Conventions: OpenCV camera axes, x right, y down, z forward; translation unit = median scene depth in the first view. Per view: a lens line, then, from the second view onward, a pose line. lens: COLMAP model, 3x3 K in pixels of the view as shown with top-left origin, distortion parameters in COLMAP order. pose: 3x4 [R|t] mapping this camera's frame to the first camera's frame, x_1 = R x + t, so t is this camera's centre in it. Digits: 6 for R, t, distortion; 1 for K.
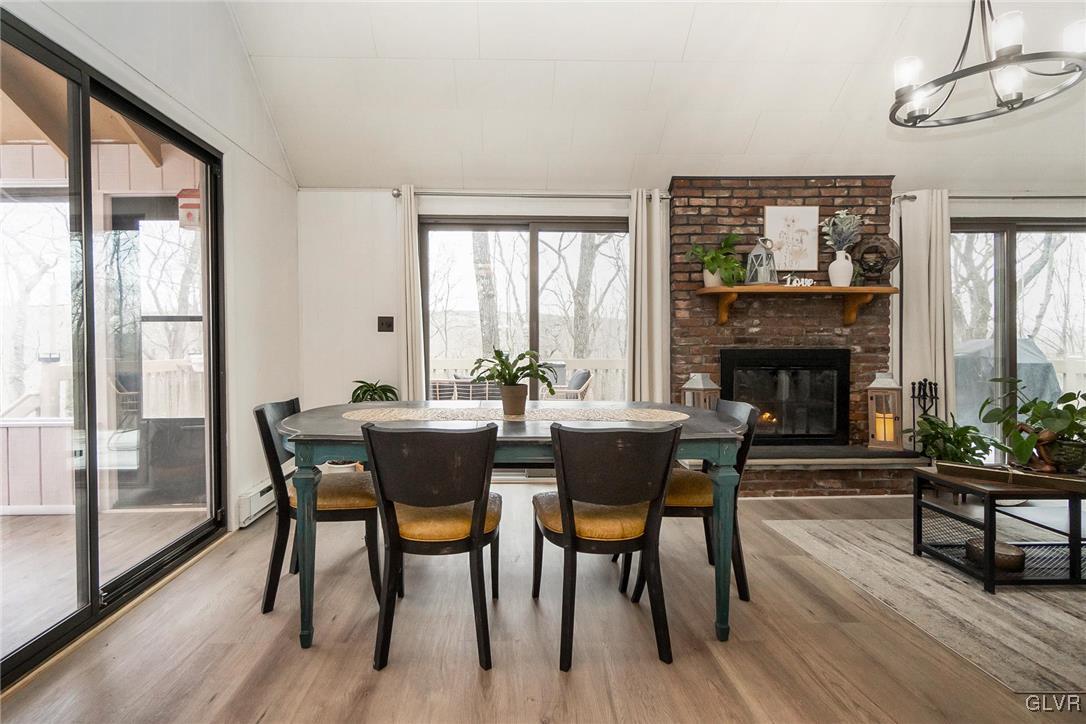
lens RADIAL K [[515.7, 0, 514.4], [0, 515.7, 344.9], [0, 0, 1]] dist [0.001695, -0.000015]
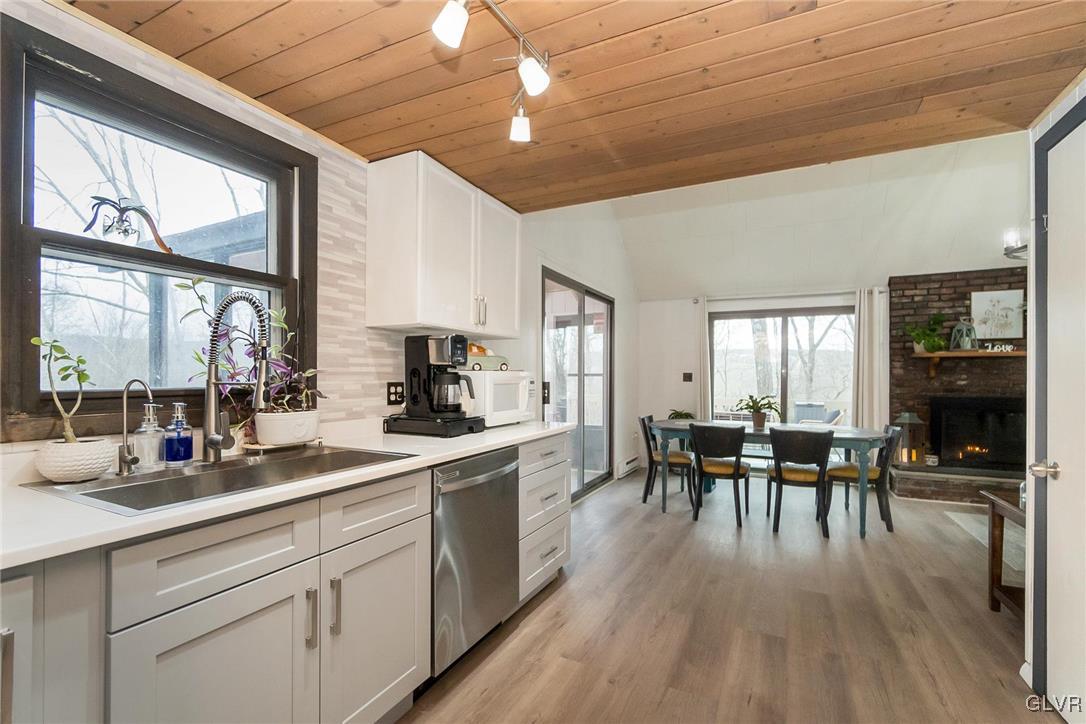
lens RADIAL K [[489.1, 0, 549.9], [0, 489.1, 379.2], [0, 0, 1]] dist [-0.002115, 0.000280]
pose [[0.887941, 0.007061, -0.459903, 0.091210], [-0.010347, 0.999936, -0.004624, -0.021252], [0.459841, 0.008864, 0.887957, -0.655929]]
